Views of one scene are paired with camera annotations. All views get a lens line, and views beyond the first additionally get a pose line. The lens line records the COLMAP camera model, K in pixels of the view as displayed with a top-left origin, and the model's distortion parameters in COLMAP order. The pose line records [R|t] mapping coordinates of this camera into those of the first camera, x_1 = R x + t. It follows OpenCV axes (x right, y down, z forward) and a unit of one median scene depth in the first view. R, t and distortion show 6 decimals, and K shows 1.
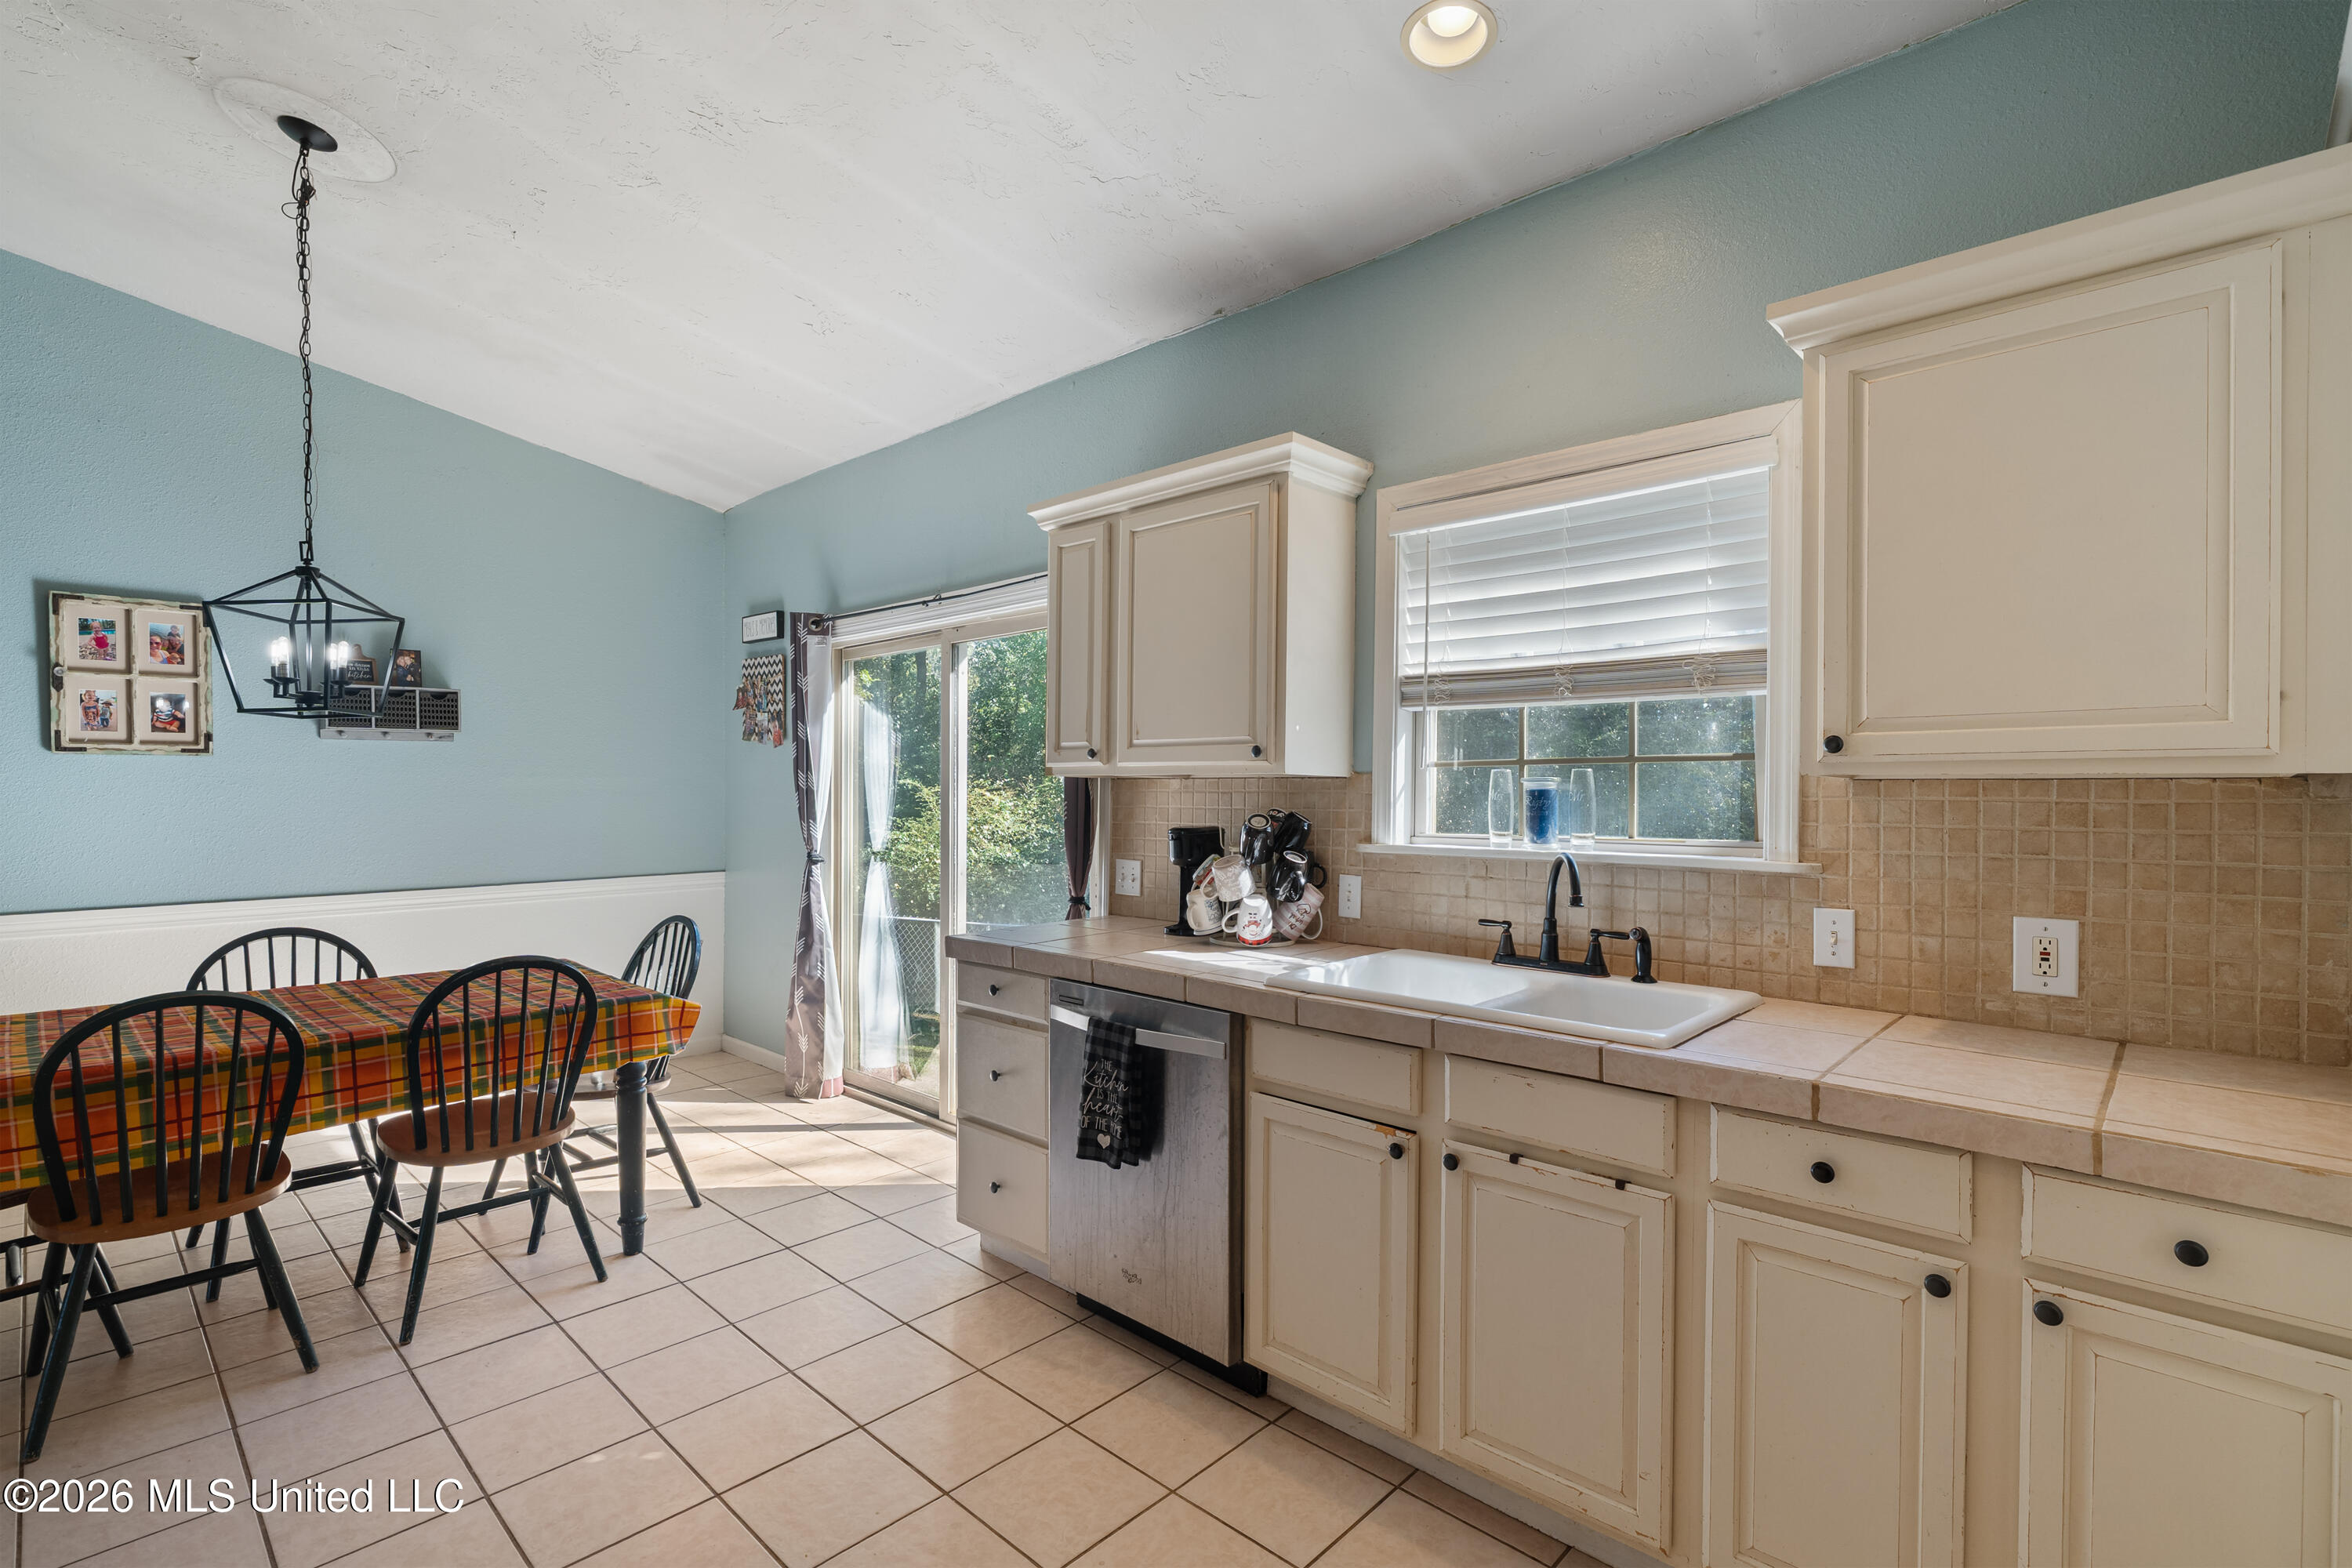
lens RADIAL K [[1082.6, 0, 1153.0], [0, 1082.6, 788.3], [0, 0, 1]] dist [-0.000774, 0.000671]
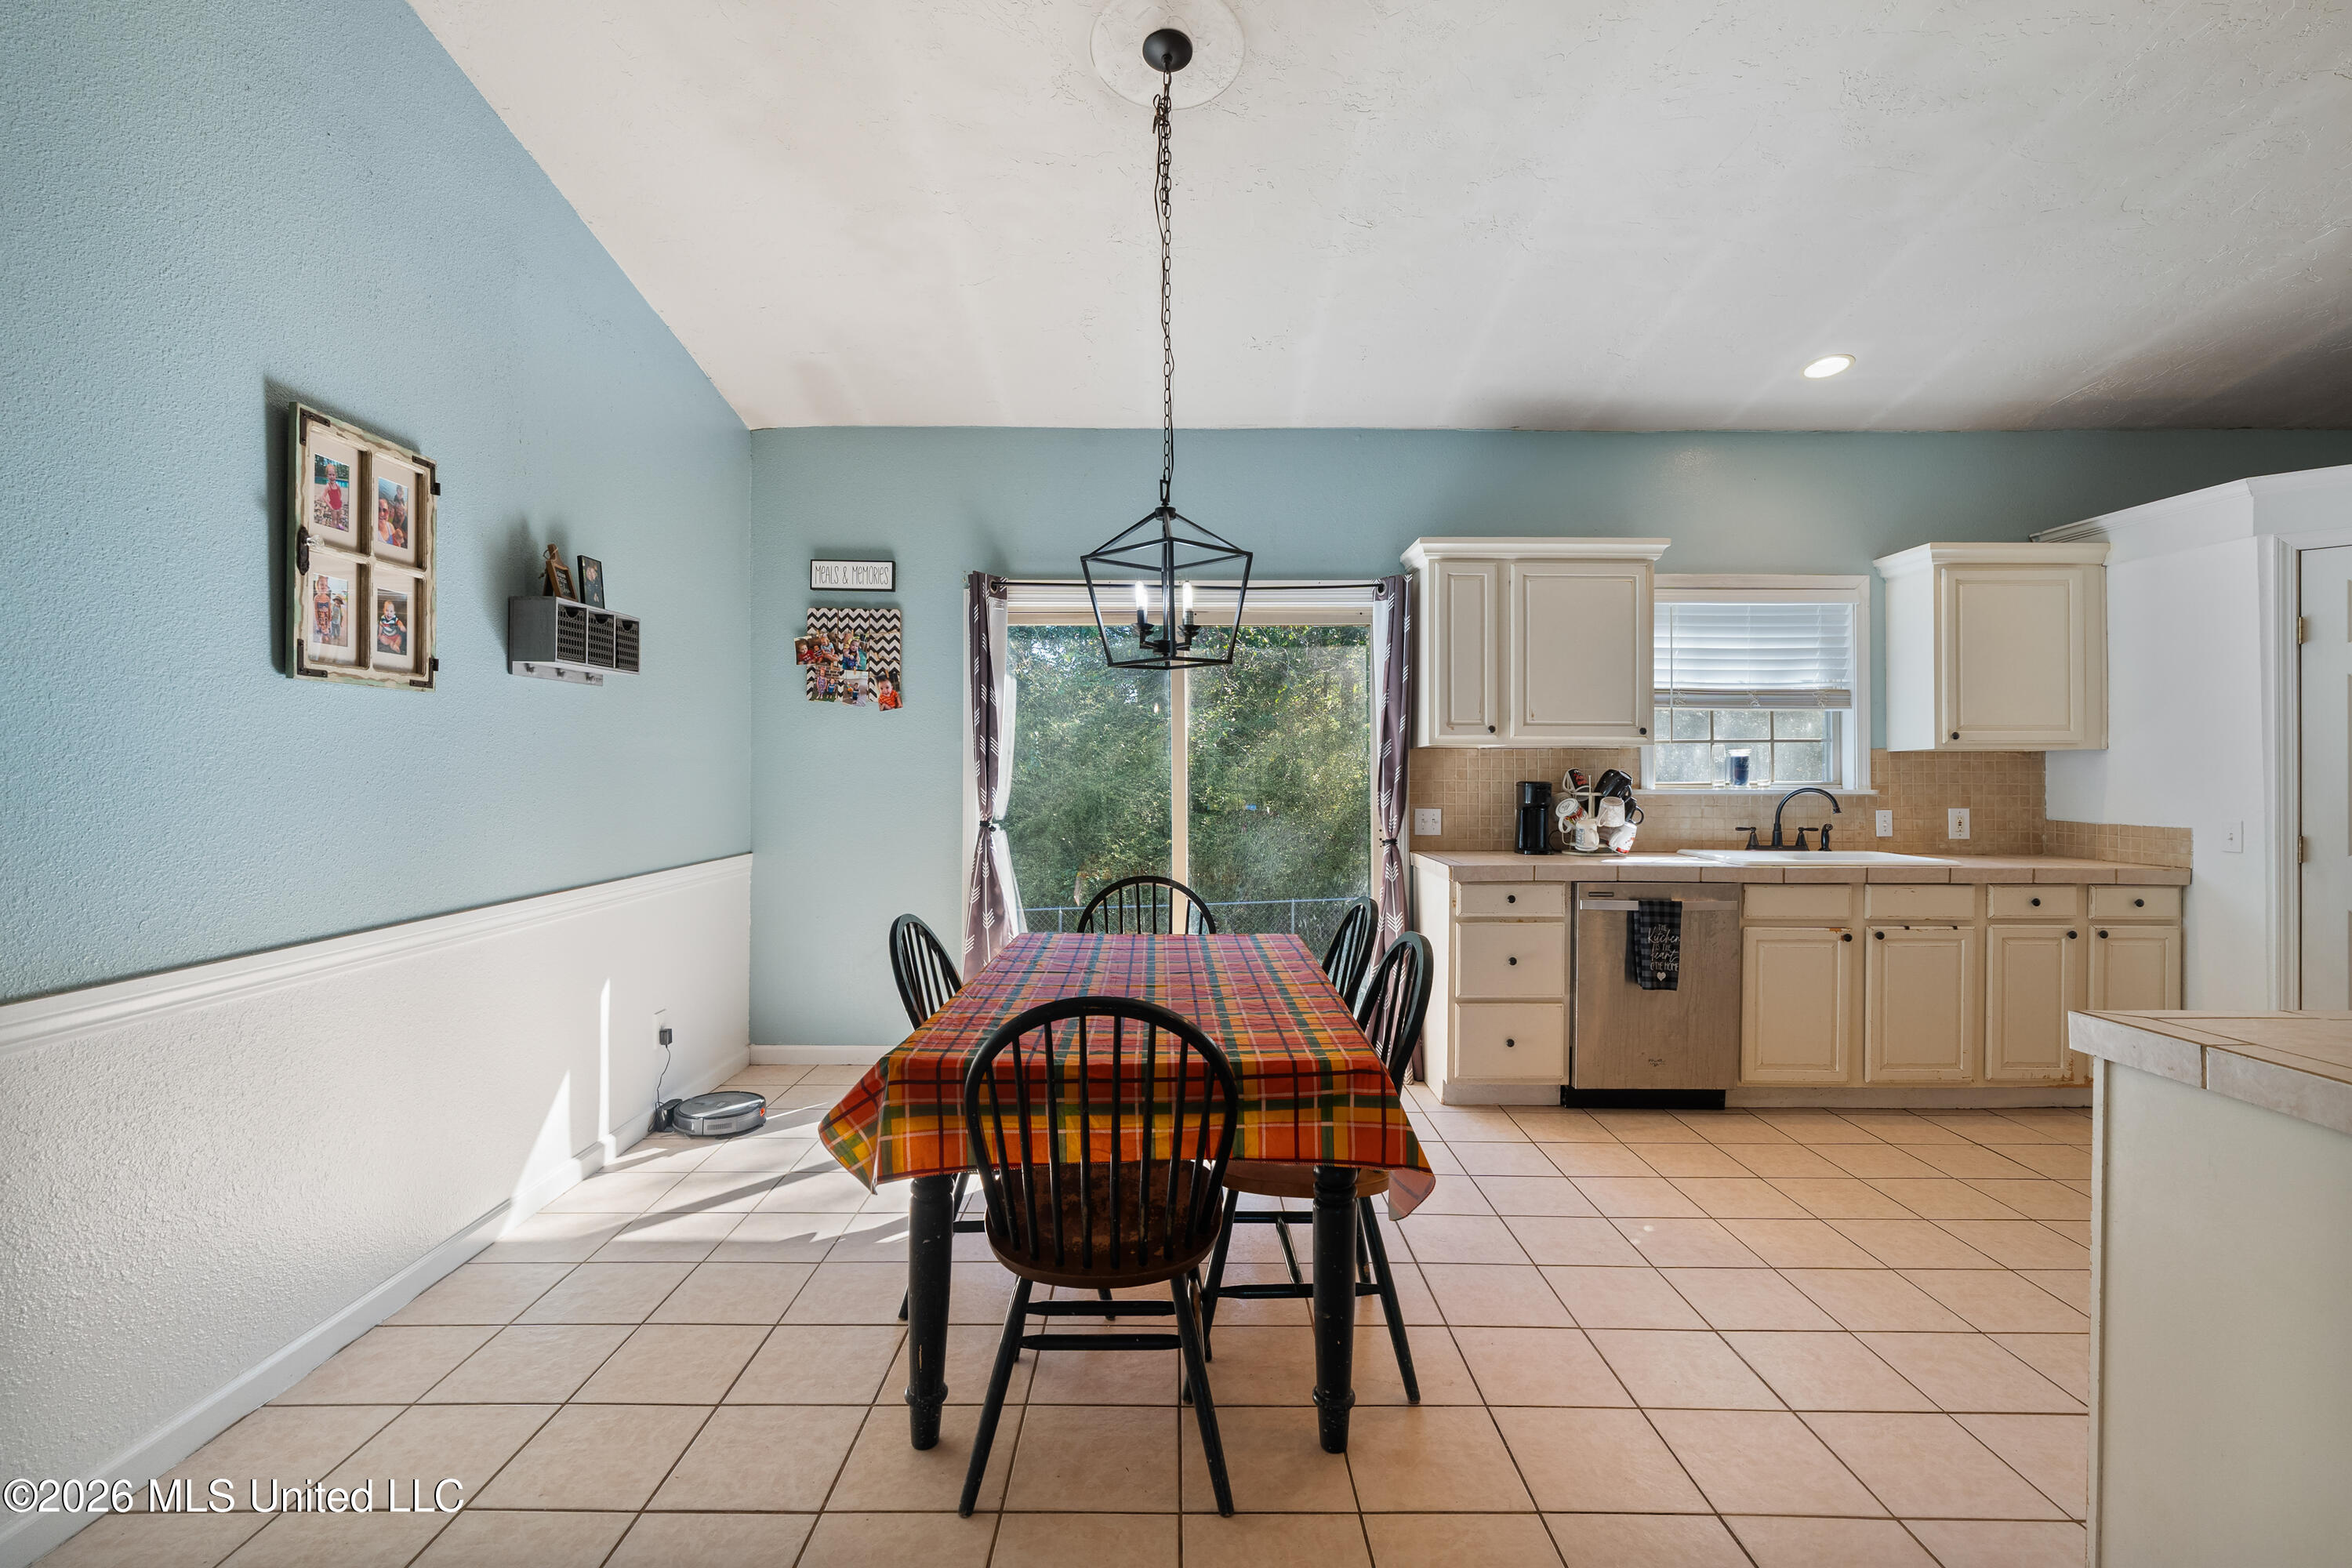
lens RADIAL K [[1067.9, 0, 1177.1], [0, 1067.9, 769.2], [0, 0, 1]] dist [0.001005, 0.000113]
pose [[0.717873, 0.001534, 0.696173, -1.194201], [-0.000519, 0.999998, -0.001668, 0.019882], [-0.696174, 0.000836, 0.717873, 0.272944]]
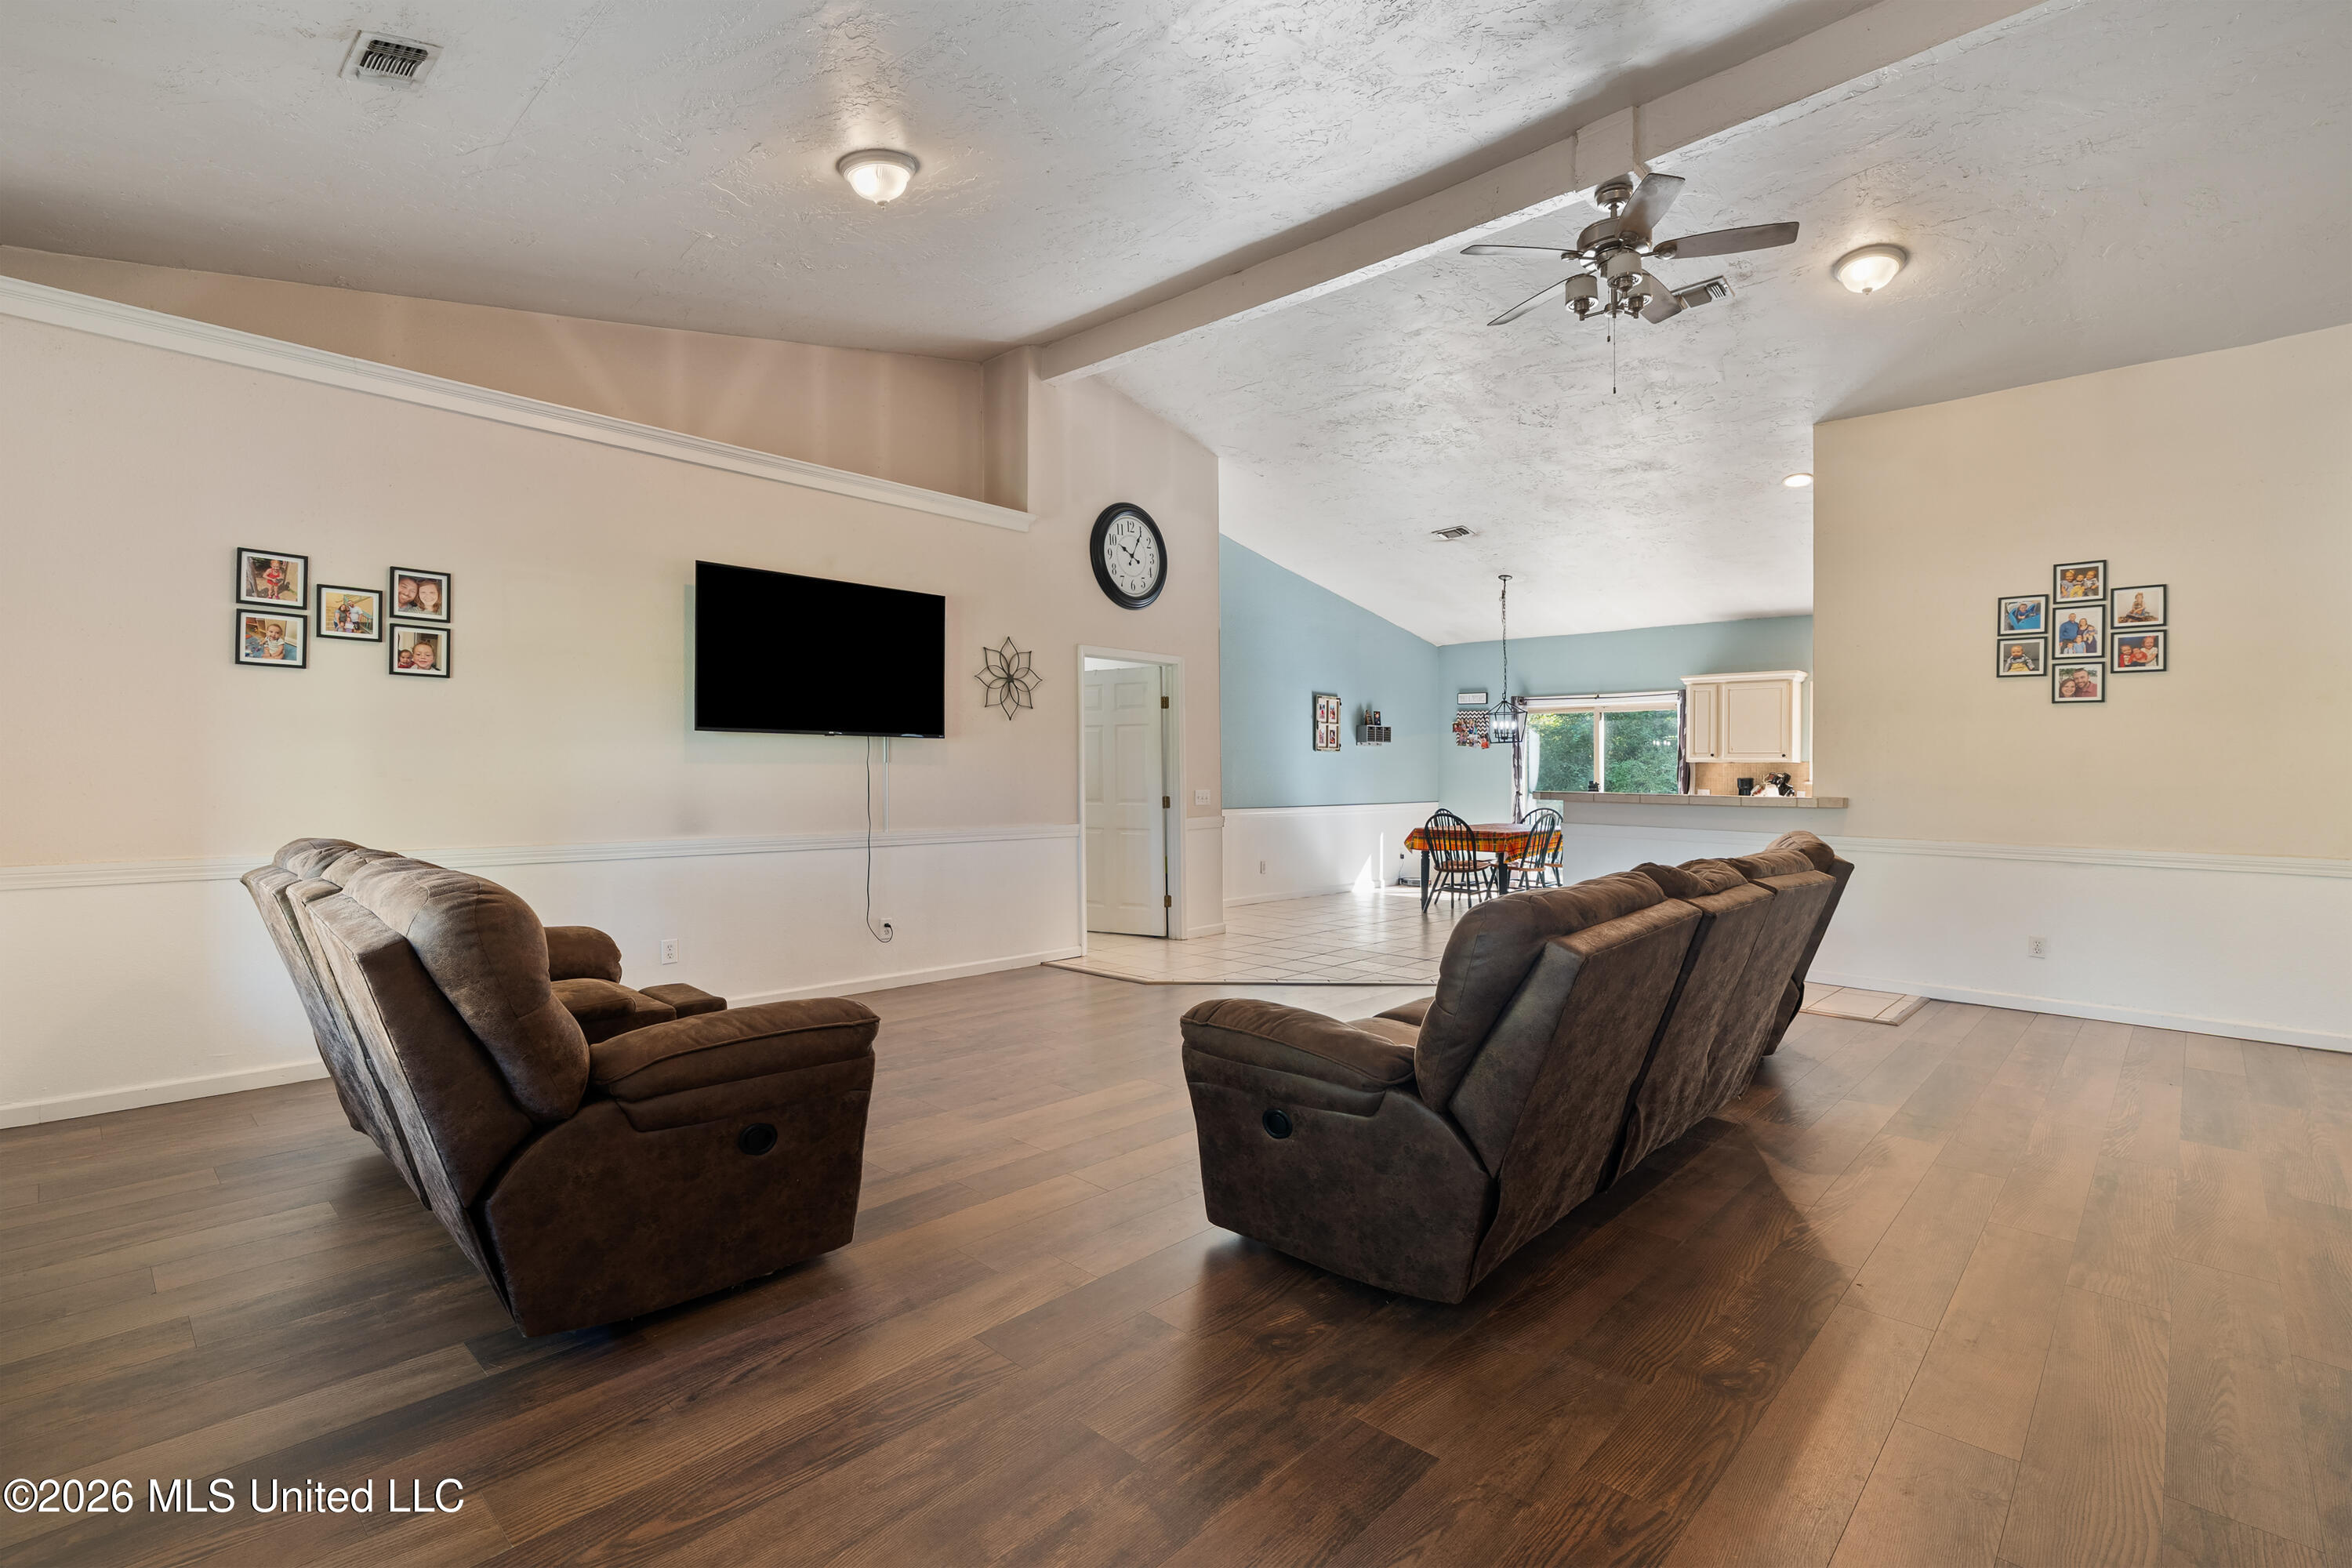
lens RADIAL K [[1067.9, 0, 1177.1], [0, 1067.9, 769.2], [0, 0, 1]] dist [0.001005, 0.000113]
pose [[0.999963, 0.007939, 0.003218, -1.549518], [-0.007924, 0.999958, -0.004667, 0.034779], [-0.003255, 0.004642, 0.999984, -2.050123]]
